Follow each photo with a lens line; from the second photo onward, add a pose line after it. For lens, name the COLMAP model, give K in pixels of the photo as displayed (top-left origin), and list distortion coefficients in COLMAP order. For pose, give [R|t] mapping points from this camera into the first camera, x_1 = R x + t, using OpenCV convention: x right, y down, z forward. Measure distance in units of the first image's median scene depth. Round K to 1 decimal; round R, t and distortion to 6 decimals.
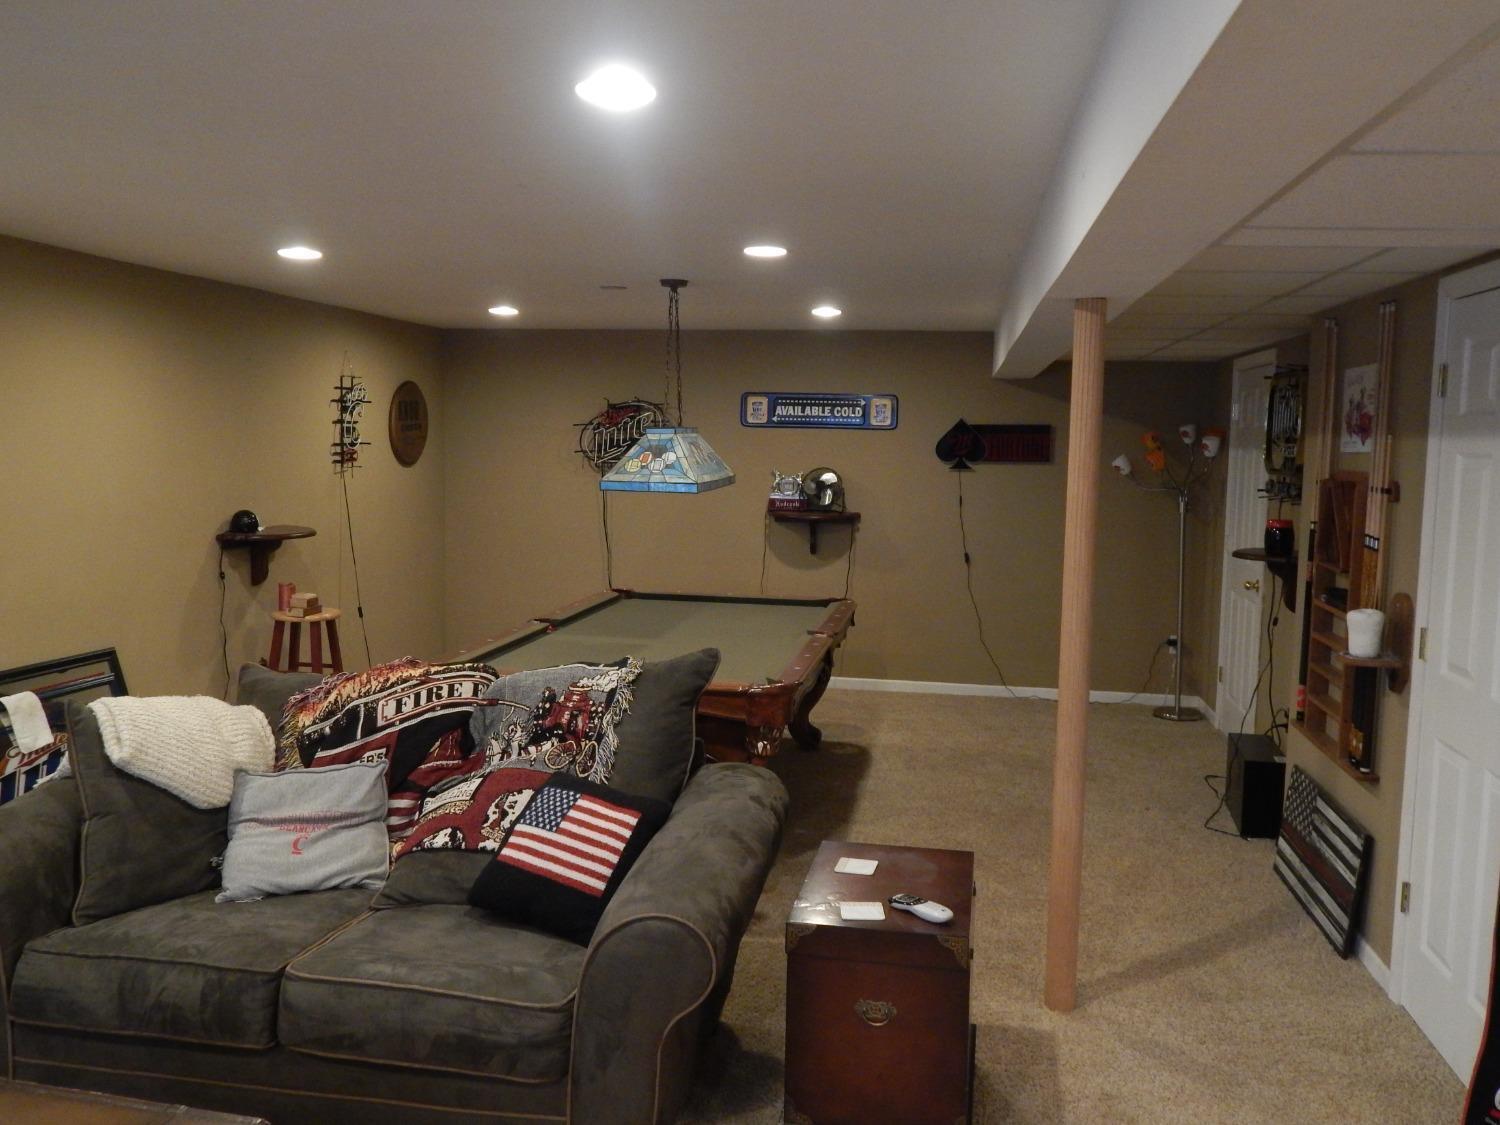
lens RADIAL K [[1230.5, 0, 750.0], [0, 1230.5, 562.5], [0, 0, 1]] dist [0.002266, 0.002903]
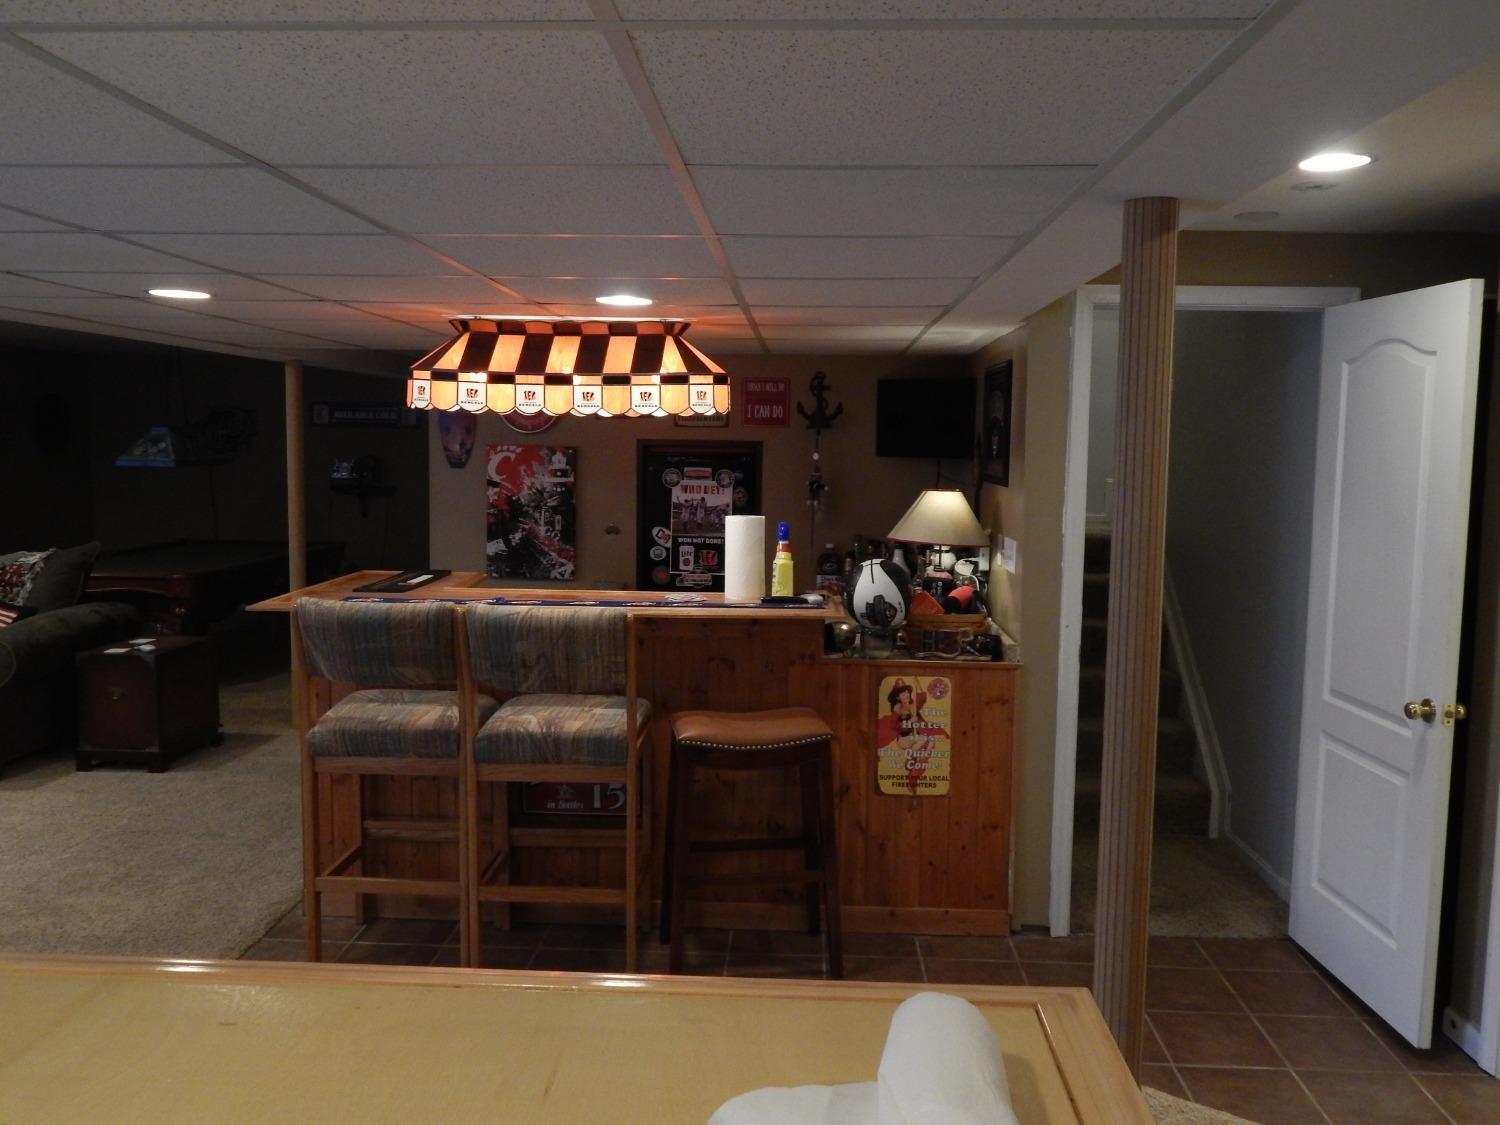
lens RADIAL K [[1230.5, 0, 750.0], [0, 1230.5, 562.5], [0, 0, 1]] dist [0.002266, 0.002903]
pose [[0.993358, -0.022286, 0.112889, 0.512404], [0.022367, 0.999750, 0.000552, 0.083623], [-0.112873, 0.001976, 0.993607, -0.681094]]
